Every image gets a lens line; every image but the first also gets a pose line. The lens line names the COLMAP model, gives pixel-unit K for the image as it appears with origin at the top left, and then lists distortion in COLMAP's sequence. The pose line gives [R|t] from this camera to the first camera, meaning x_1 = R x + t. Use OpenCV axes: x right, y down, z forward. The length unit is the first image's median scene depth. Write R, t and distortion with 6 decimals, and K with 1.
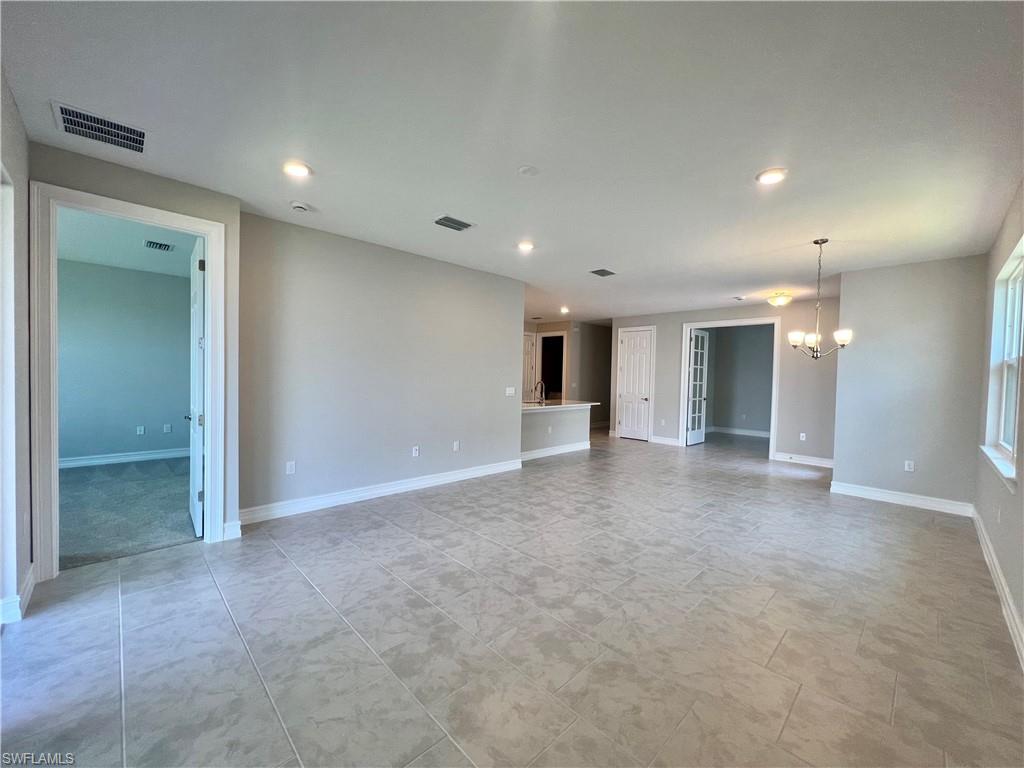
lens RADIAL K [[409.3, 0, 512.3], [0, 409.3, 385.3], [0, 0, 1]] dist [-0.000491, 0.000299]
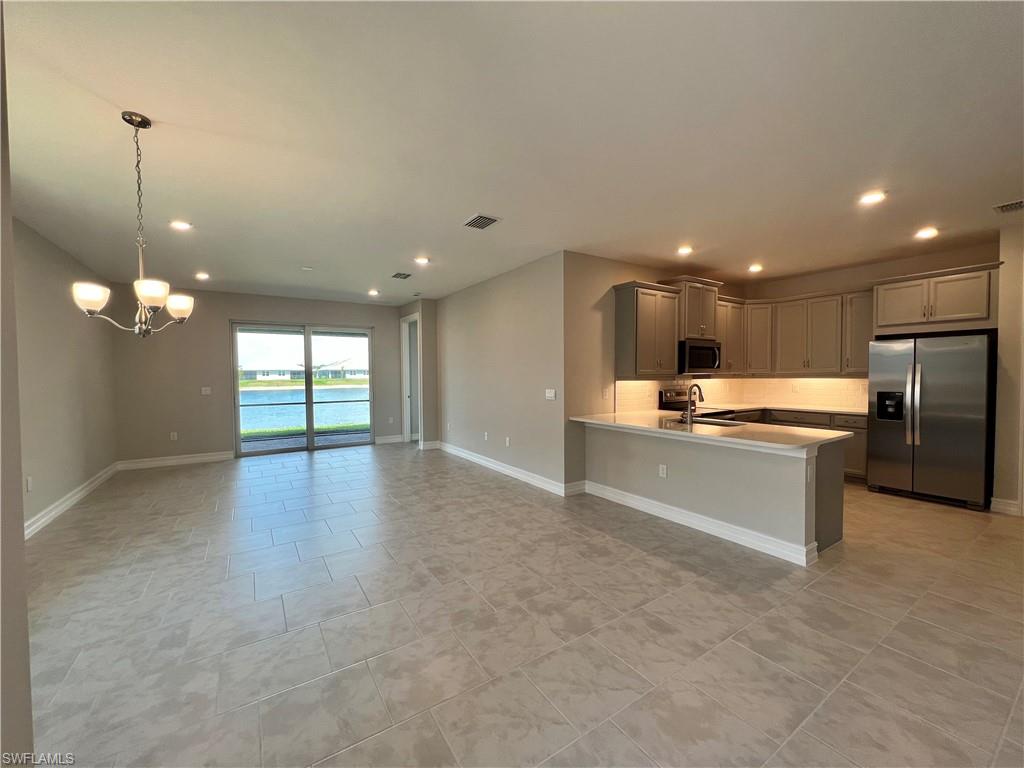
lens RADIAL K [[409.3, 0, 512.3], [0, 409.3, 385.3], [0, 0, 1]] dist [-0.000491, 0.000299]
pose [[-0.197113, 0.008837, -0.980341, 1.136007], [-0.021410, 0.999682, 0.013316, -0.016723], [0.980147, 0.023614, -0.196862, 1.529620]]
